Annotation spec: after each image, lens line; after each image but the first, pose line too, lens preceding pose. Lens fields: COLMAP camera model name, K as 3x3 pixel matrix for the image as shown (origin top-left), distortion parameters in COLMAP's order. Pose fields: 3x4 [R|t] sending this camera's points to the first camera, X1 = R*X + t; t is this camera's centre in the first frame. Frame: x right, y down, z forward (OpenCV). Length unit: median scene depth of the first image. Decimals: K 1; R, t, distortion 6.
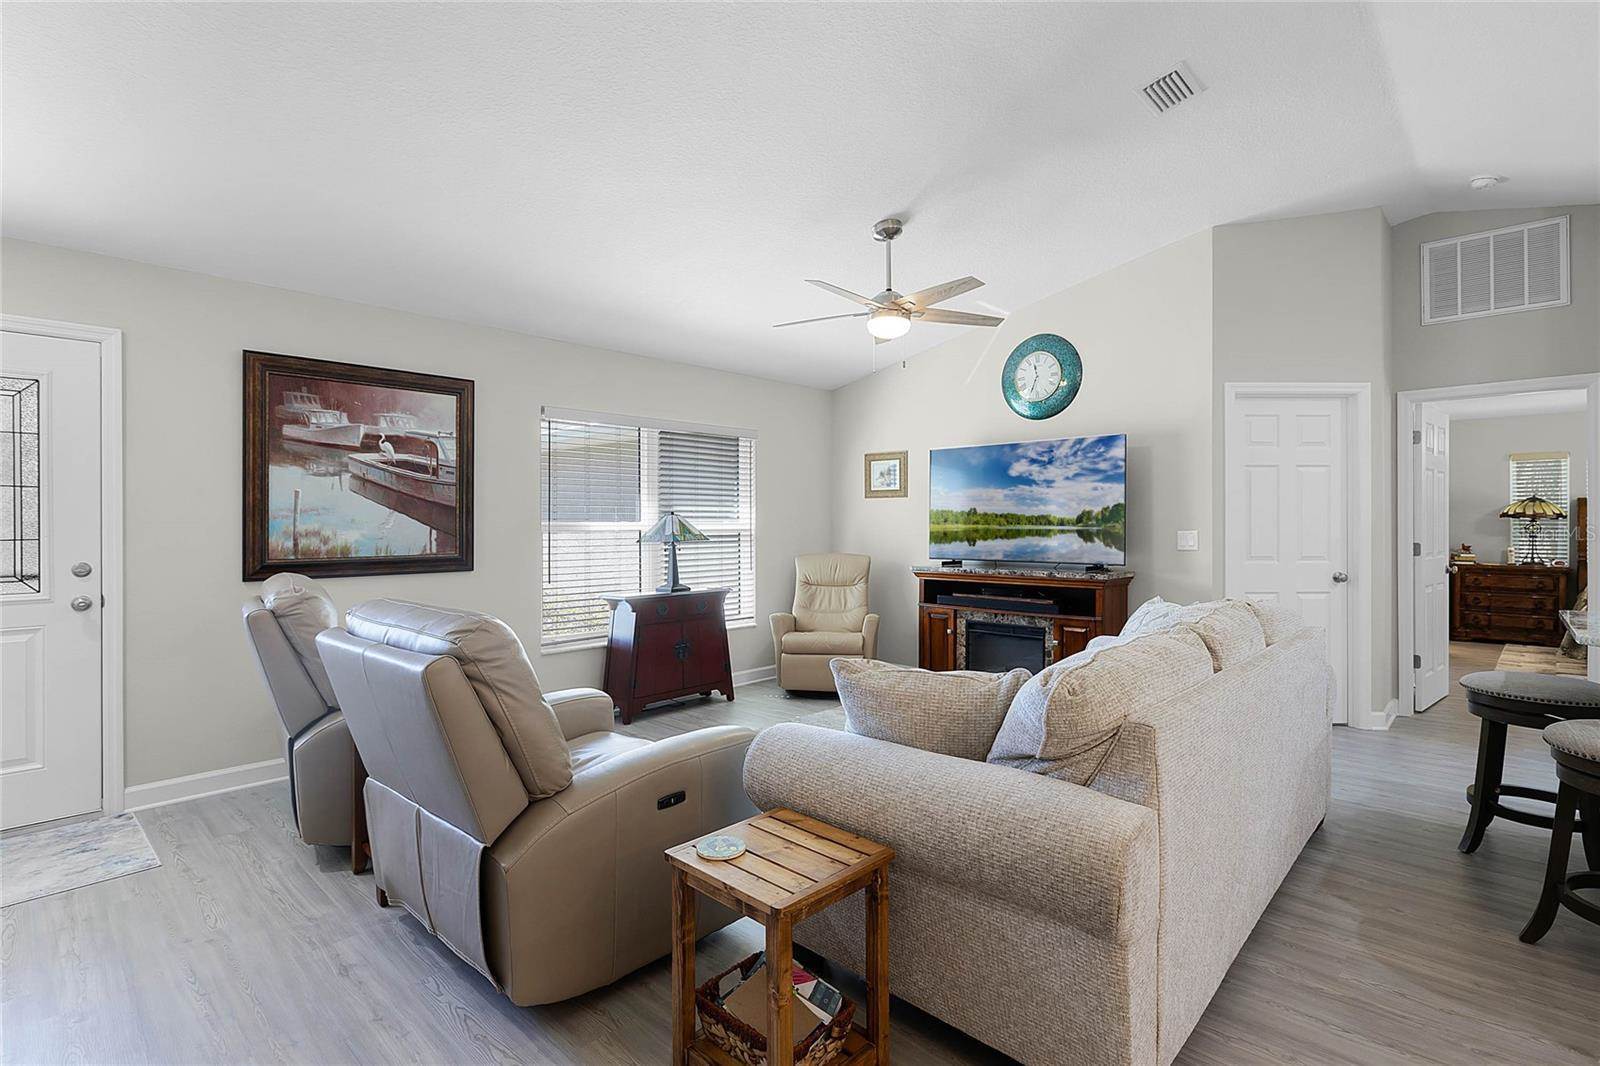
lens RADIAL K [[766.1, 0, 796.8], [0, 766.1, 525.1], [0, 0, 1]] dist [-0.001651, -0.000201]
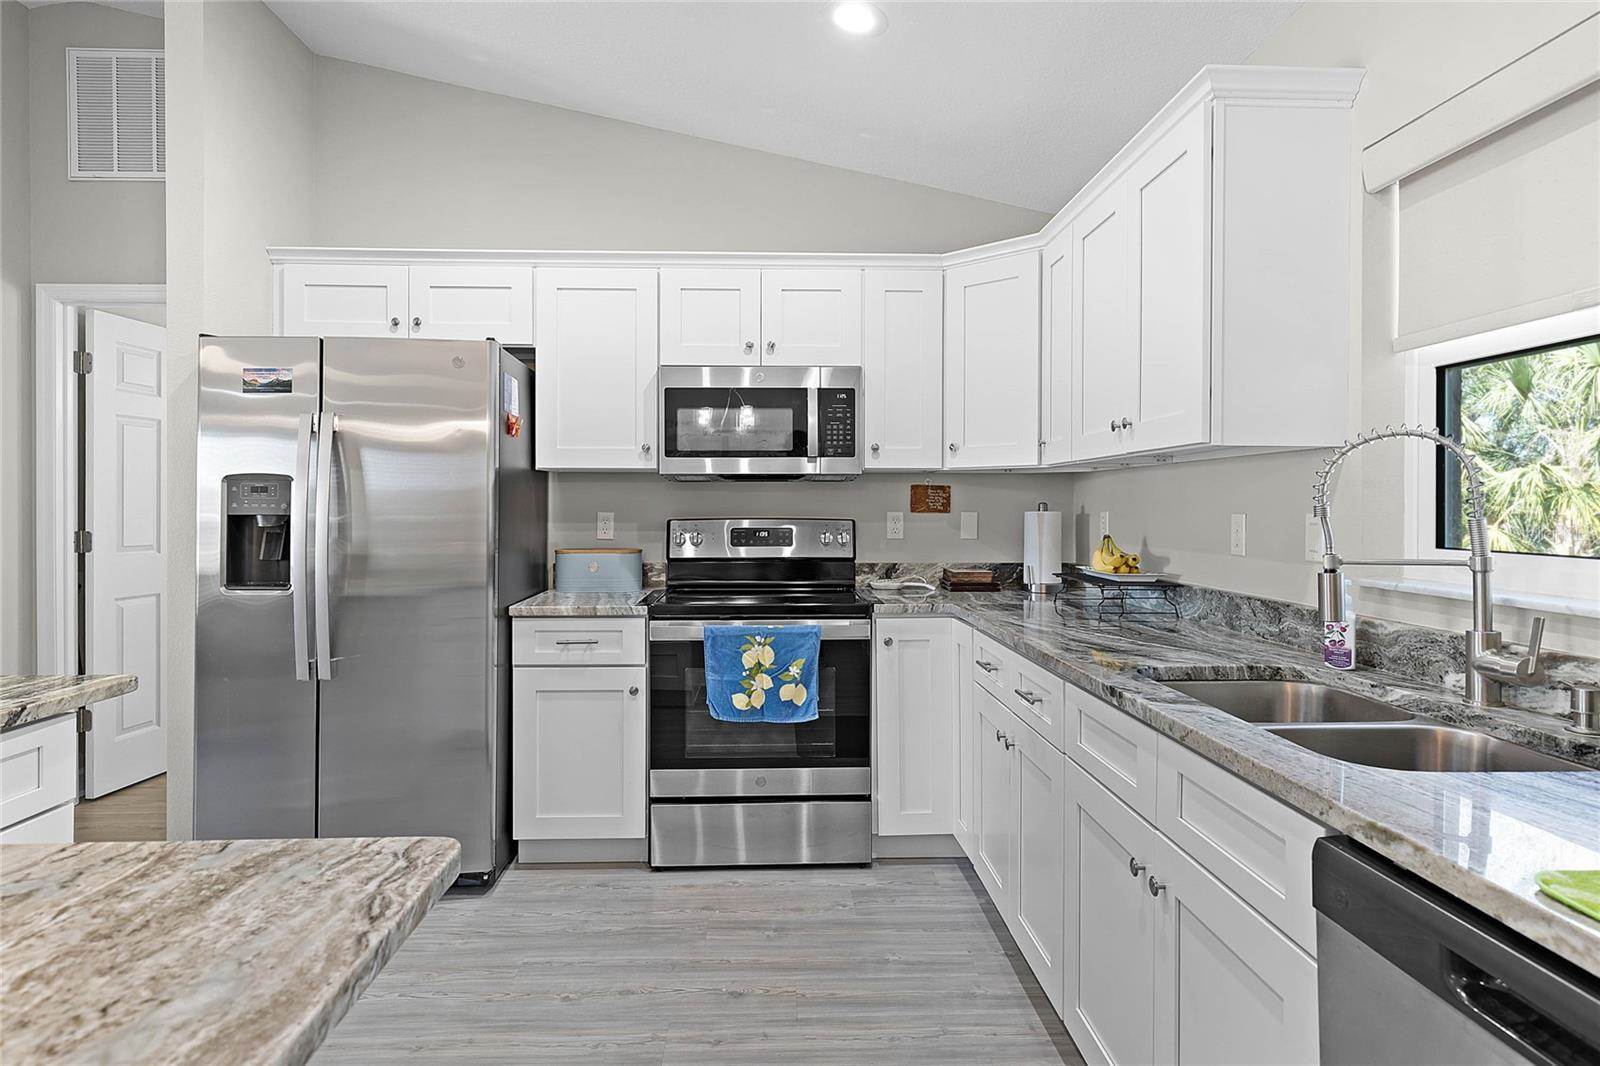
lens RADIAL K [[891.6, 0, 801.4], [0, 891.6, 510.8], [0, 0, 1]] dist [0.004198, 0.000874]
pose [[0.703199, -0.002173, 0.710990, 0.707558], [0.001077, 0.999997, 0.001992, 0.005357], [-0.710992, -0.000635, 0.703200, 0.069245]]
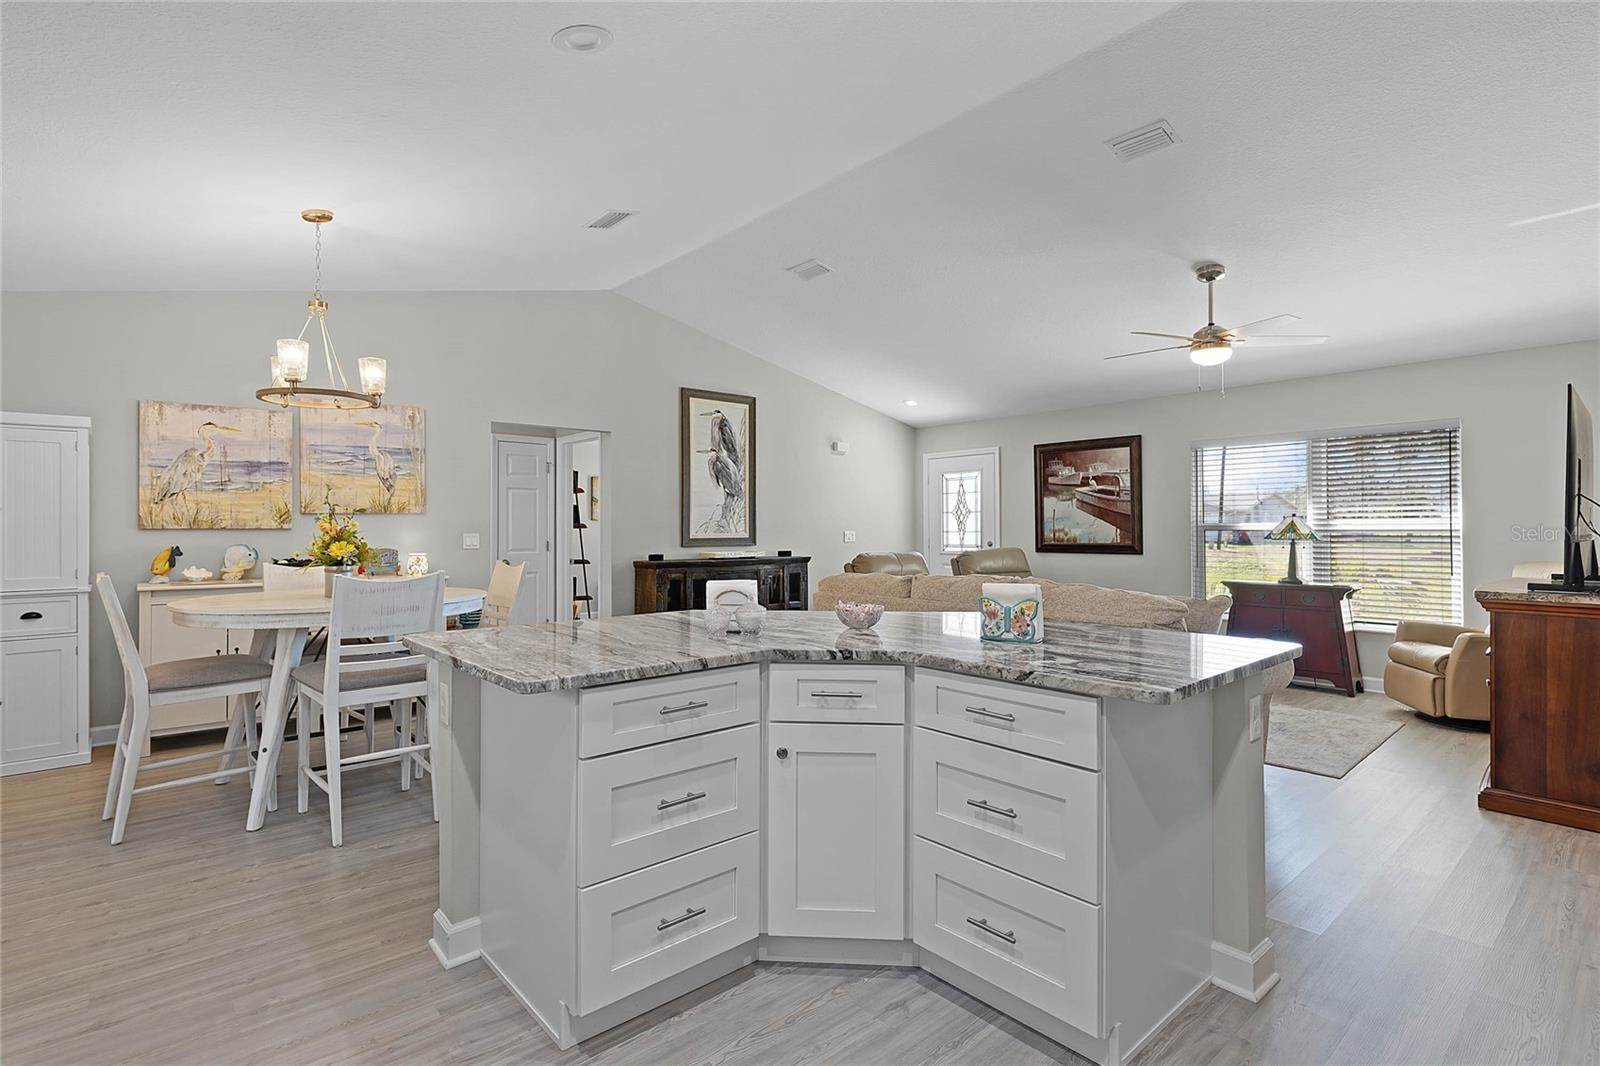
lens RADIAL K [[766.1, 0, 796.8], [0, 766.1, 525.1], [0, 0, 1]] dist [-0.001651, -0.000201]
pose [[-0.098374, -0.000766, -0.995149, 1.079866], [0.002542, 0.999996, -0.001021, -0.001689], [0.995146, -0.002630, -0.098371, 0.393376]]
